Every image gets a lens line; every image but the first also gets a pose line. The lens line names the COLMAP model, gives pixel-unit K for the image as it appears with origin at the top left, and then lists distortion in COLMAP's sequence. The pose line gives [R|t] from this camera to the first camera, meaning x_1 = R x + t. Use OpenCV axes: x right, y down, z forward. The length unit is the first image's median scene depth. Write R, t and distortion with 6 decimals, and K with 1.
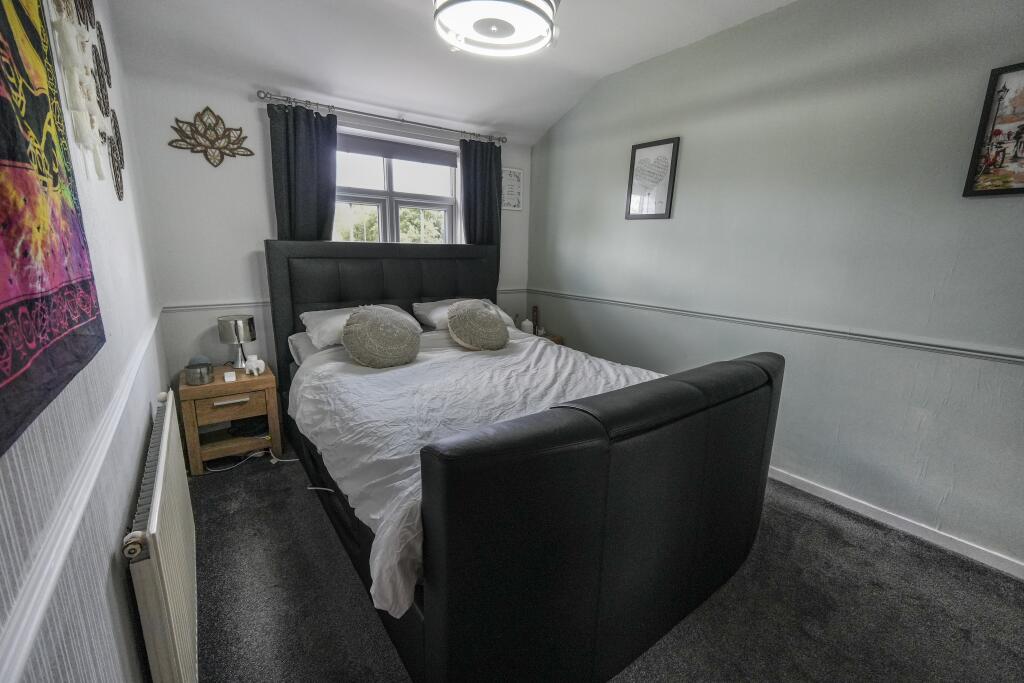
lens RADIAL K [[427.8, 0, 513.6], [0, 427.8, 341.0], [0, 0, 1]] dist [-0.004891, 0.001172]
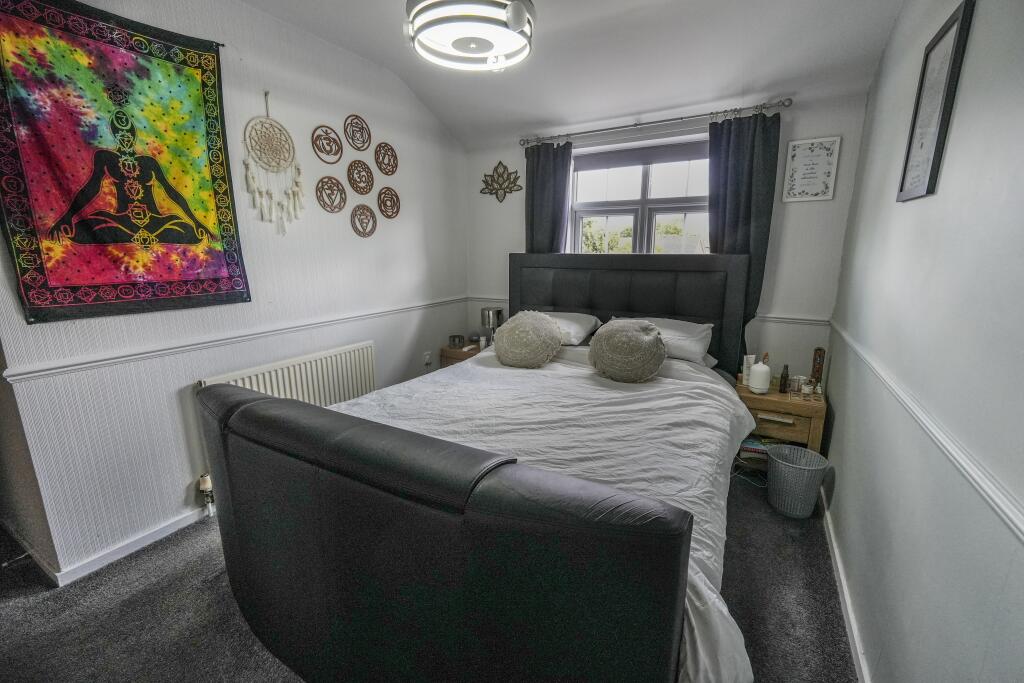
lens RADIAL K [[427.8, 0, 513.7], [0, 427.8, 340.8], [0, 0, 1]] dist [-0.004891, 0.001172]
pose [[0.403277, 0.172752, -0.898624, 0.614867], [-0.183103, 0.977392, 0.105723, -0.108137], [0.896572, 0.121905, 0.425791, 0.450469]]
